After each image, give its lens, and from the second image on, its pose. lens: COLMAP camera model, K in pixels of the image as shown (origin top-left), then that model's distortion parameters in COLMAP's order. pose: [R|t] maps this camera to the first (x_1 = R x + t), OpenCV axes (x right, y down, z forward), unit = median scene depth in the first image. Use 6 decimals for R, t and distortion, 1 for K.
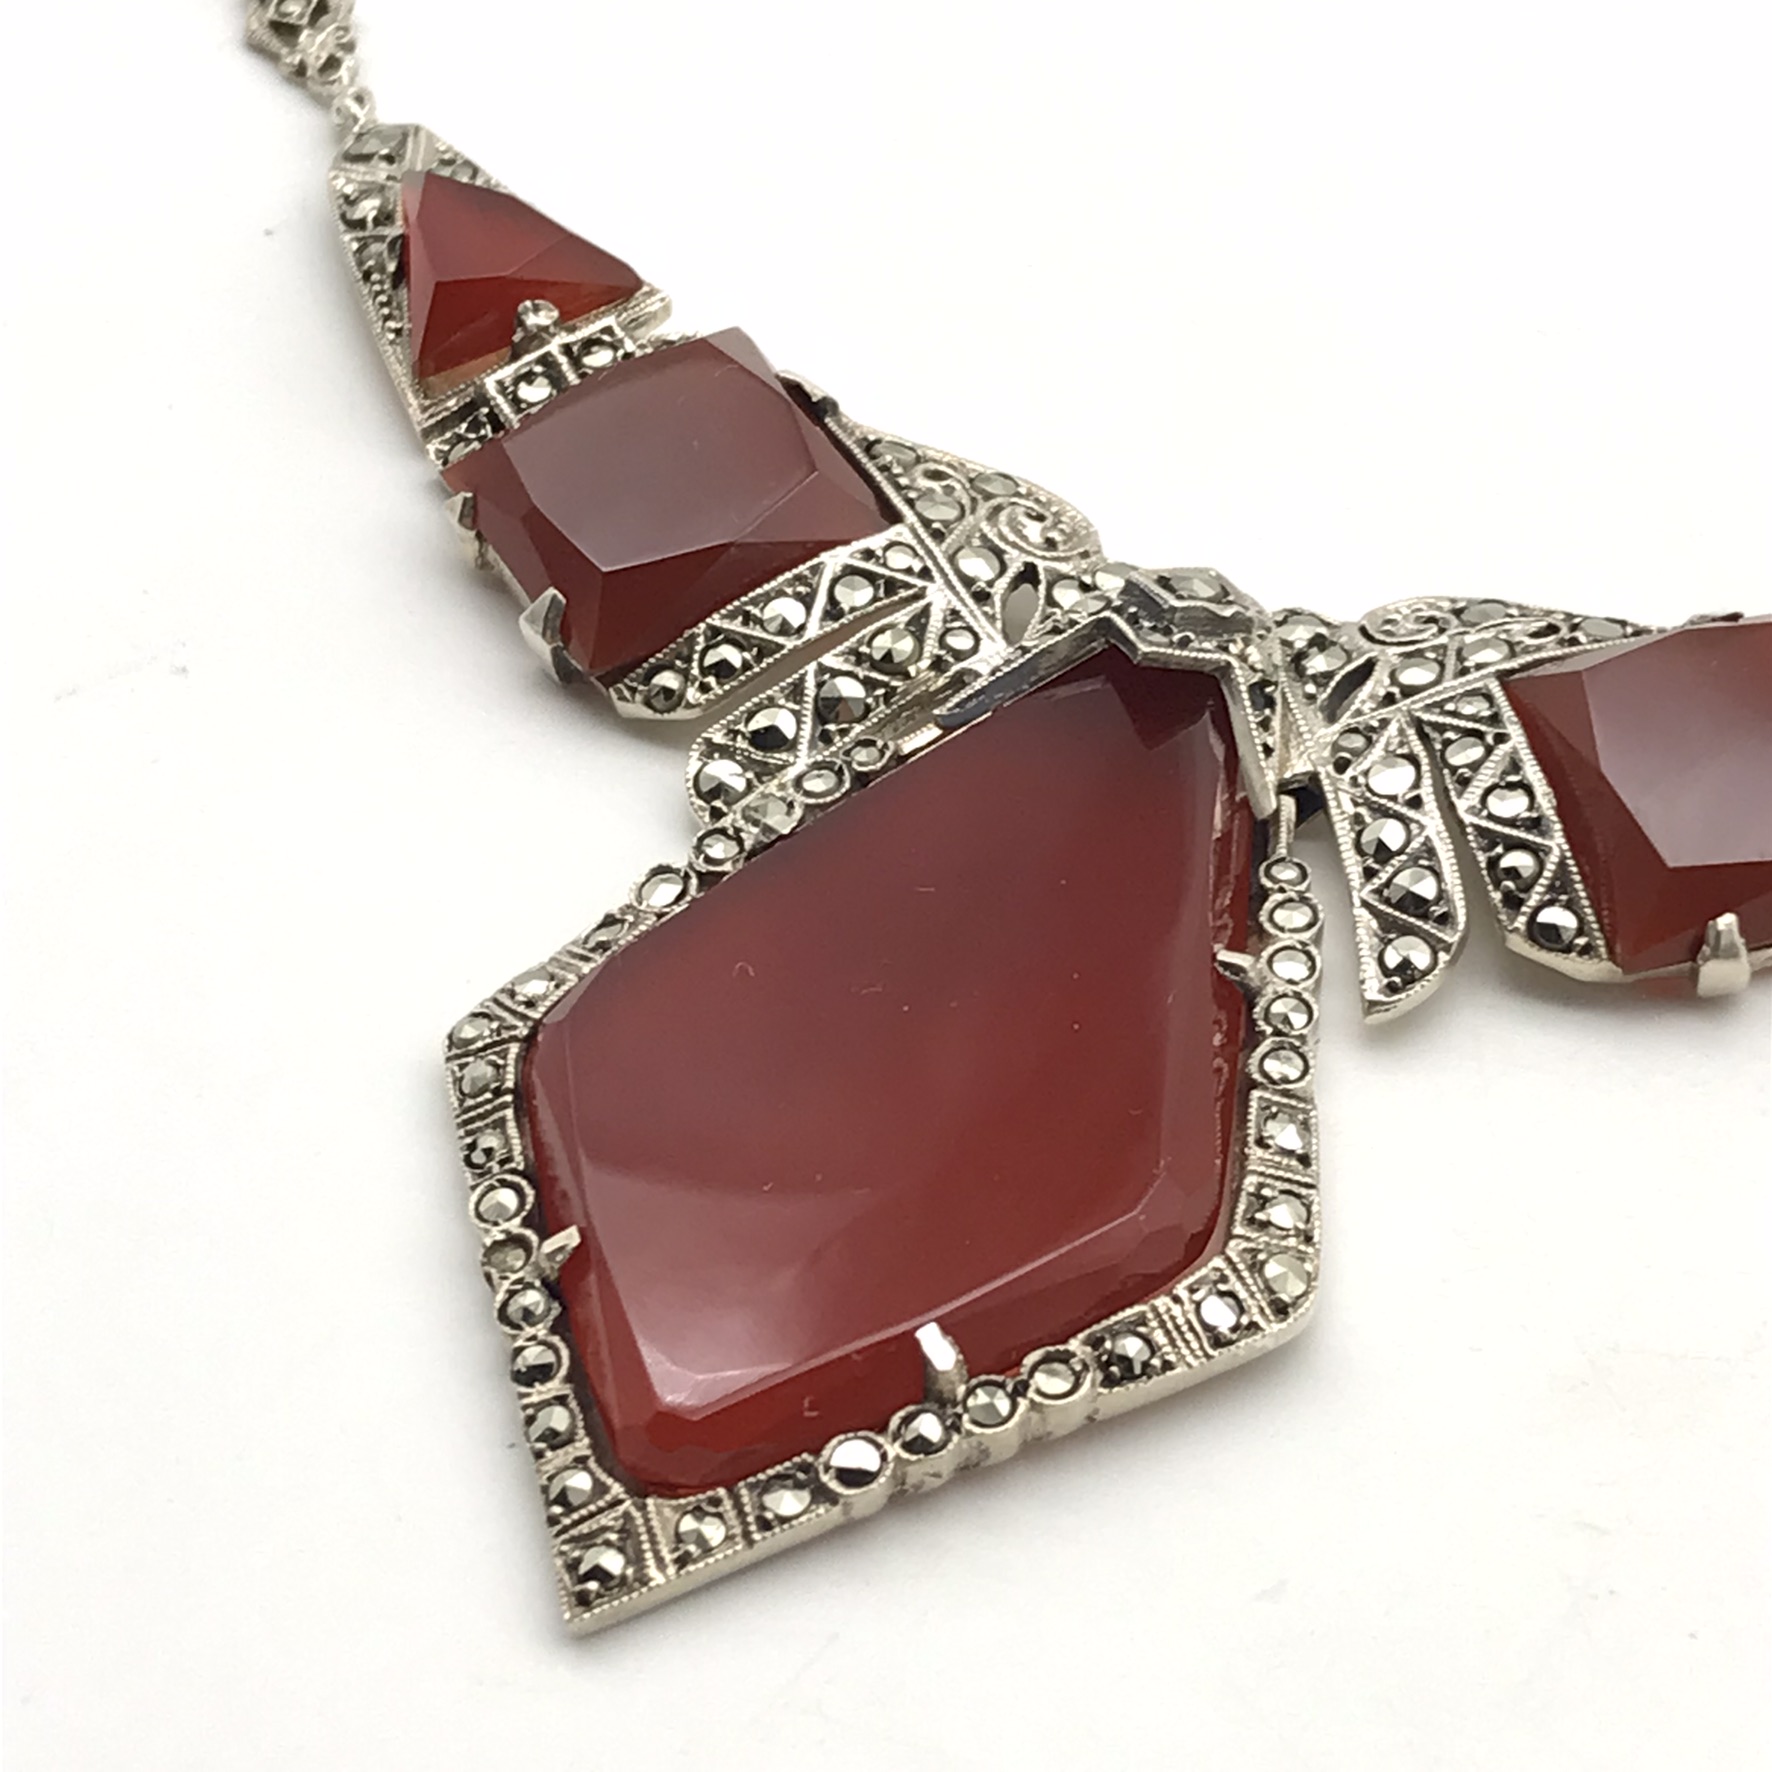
lens RADIAL K [[4758.7, 0, 886.0], [0, 4758.7, 886.0], [0, 0, 1]] dist [0.147822, 0.074617]
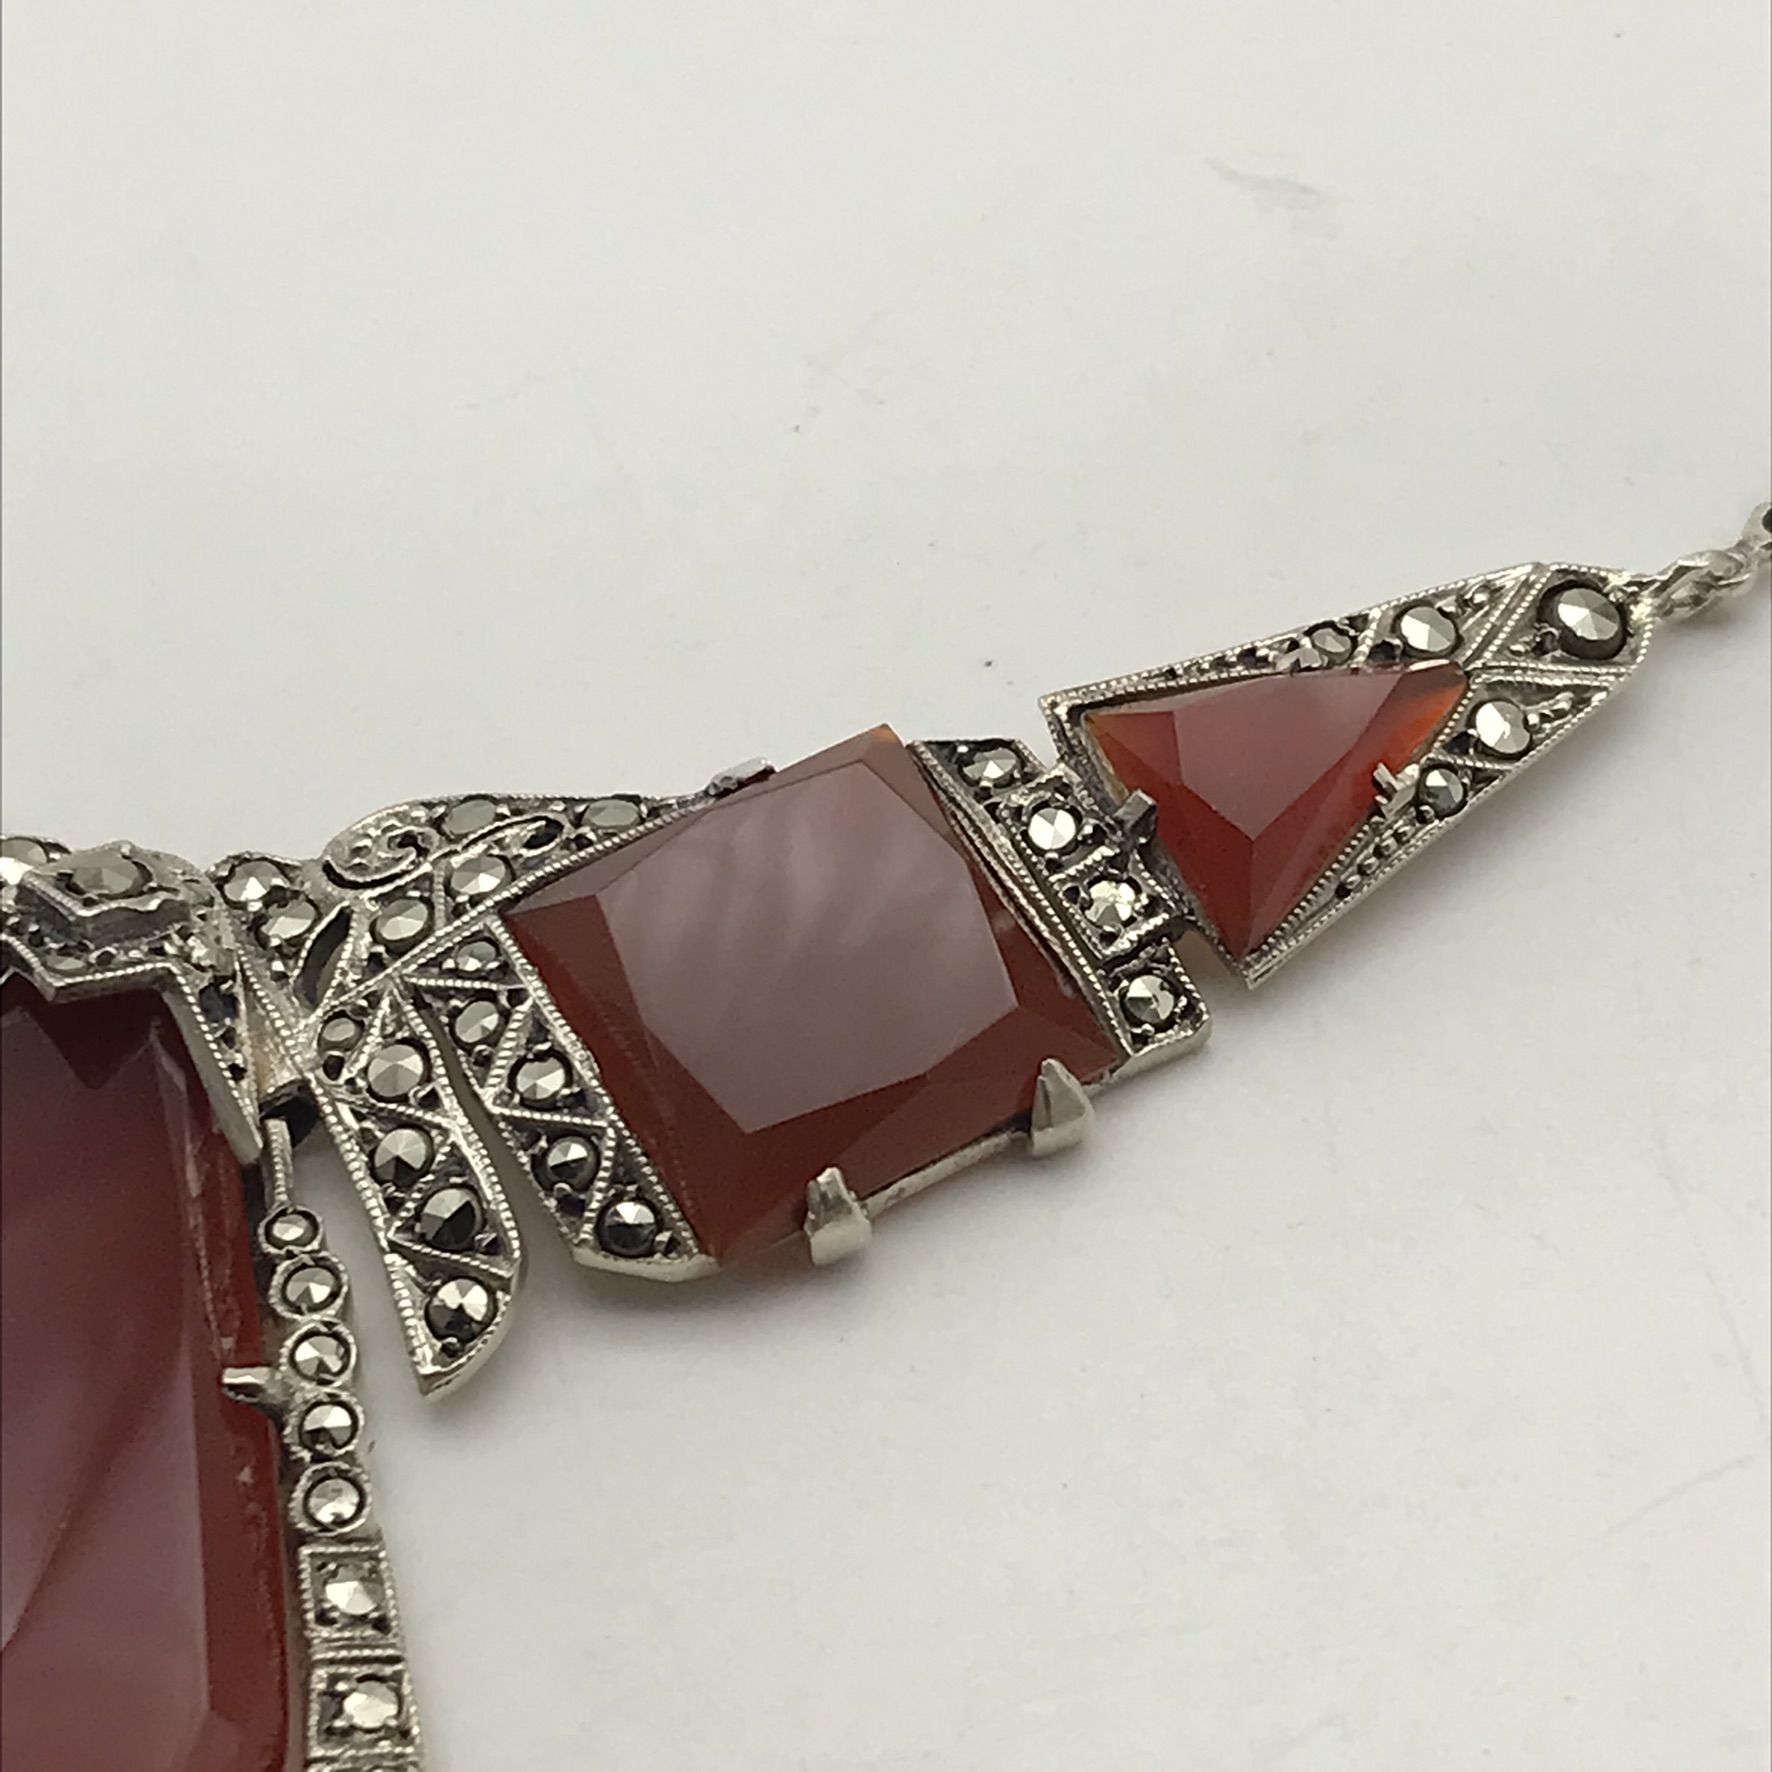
lens RADIAL K [[4758.7, 0, 886.0], [0, 4758.7, 886.0], [0, 0, 1]] dist [0.147822, 0.074617]
pose [[0.962820, -0.223996, 0.151006, 0.071559], [0.209672, 0.972106, 0.105104, -0.121757], [-0.170337, -0.069534, 0.982929, 0.195816]]
